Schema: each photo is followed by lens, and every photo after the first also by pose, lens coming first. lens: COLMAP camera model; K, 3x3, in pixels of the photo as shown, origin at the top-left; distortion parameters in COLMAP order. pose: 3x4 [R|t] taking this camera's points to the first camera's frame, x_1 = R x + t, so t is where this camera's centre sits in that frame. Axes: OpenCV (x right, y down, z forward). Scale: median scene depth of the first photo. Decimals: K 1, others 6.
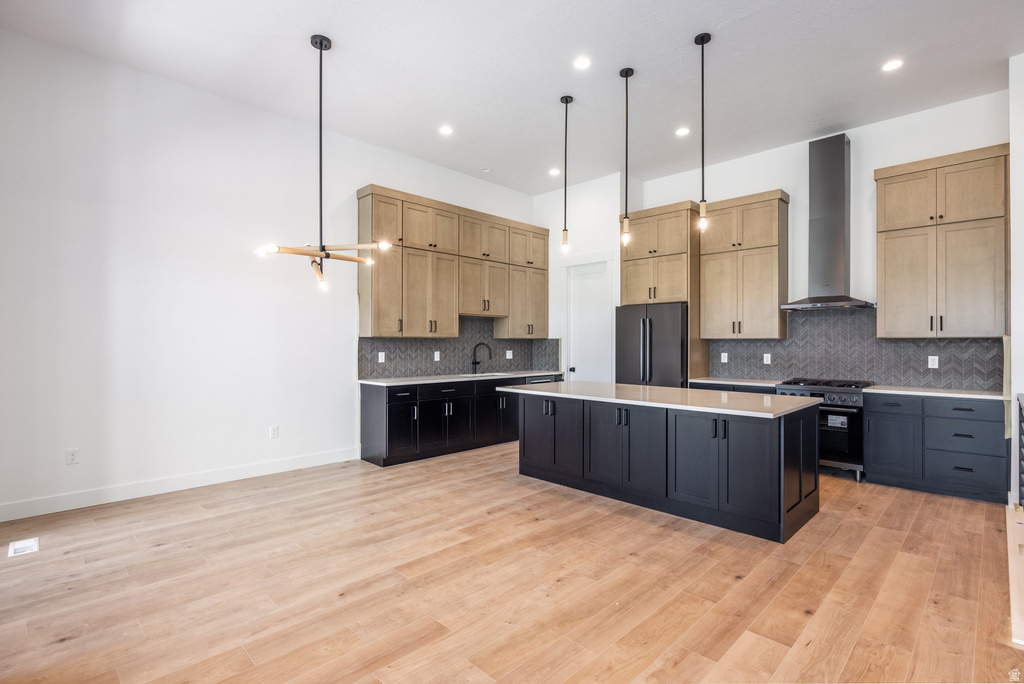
lens RADIAL K [[491.2, 0, 521.0], [0, 491.2, 341.9], [0, 0, 1]] dist [-0.000864, -0.000074]
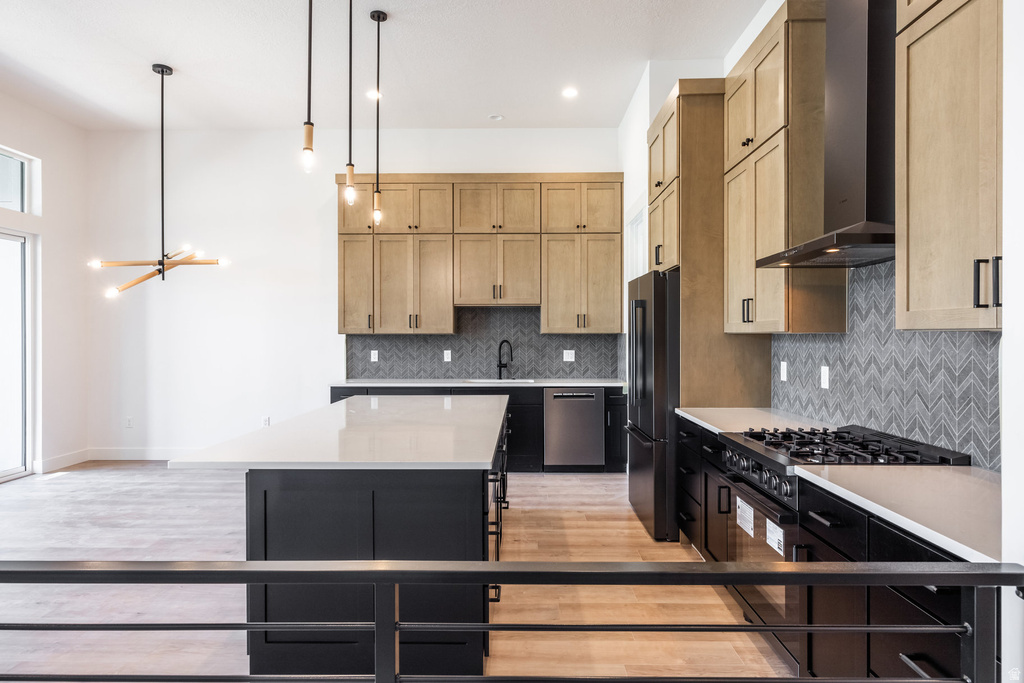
lens RADIAL K [[603.7, 0, 516.8], [0, 603.7, 333.8], [0, 0, 1]] dist [0.003946, 0.003642]
pose [[0.681131, -0.005819, -0.732138, 0.727322], [0.004845, 0.999982, -0.003441, -0.005214], [0.732145, -0.001204, 0.681148, 0.419683]]
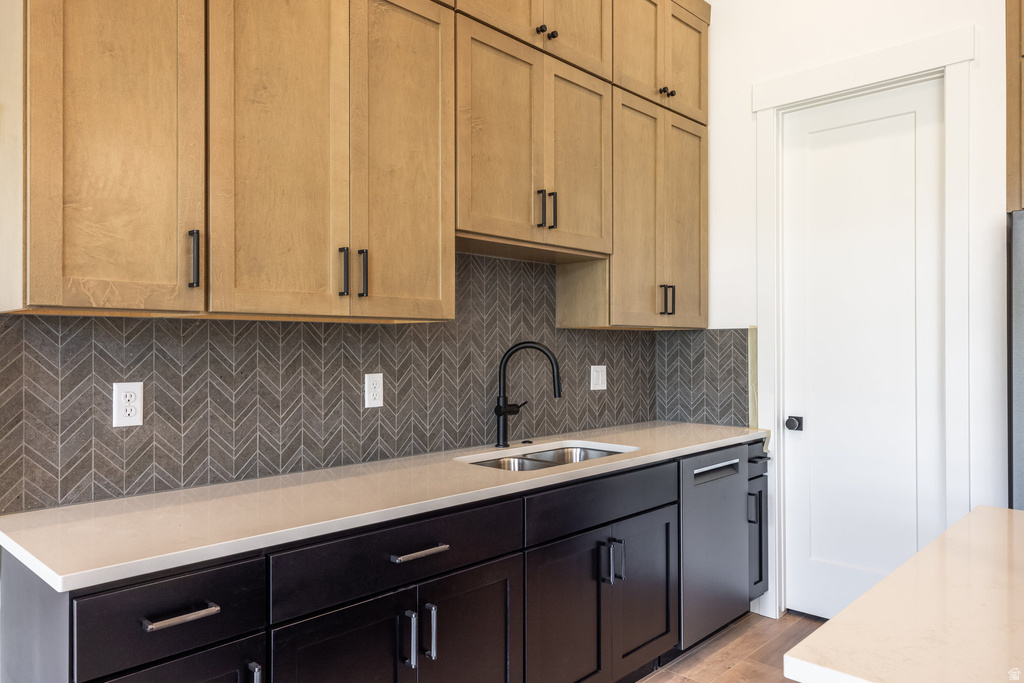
lens RADIAL K [[714.2, 0, 518.3], [0, 714.2, 339.9], [0, 0, 1]] dist [0.009832, 0.011011]
pose [[0.999896, -0.003219, 0.014059, -0.105518], [0.003287, 0.999983, -0.004789, 0.003342], [-0.014044, 0.004834, 0.999890, 0.659185]]
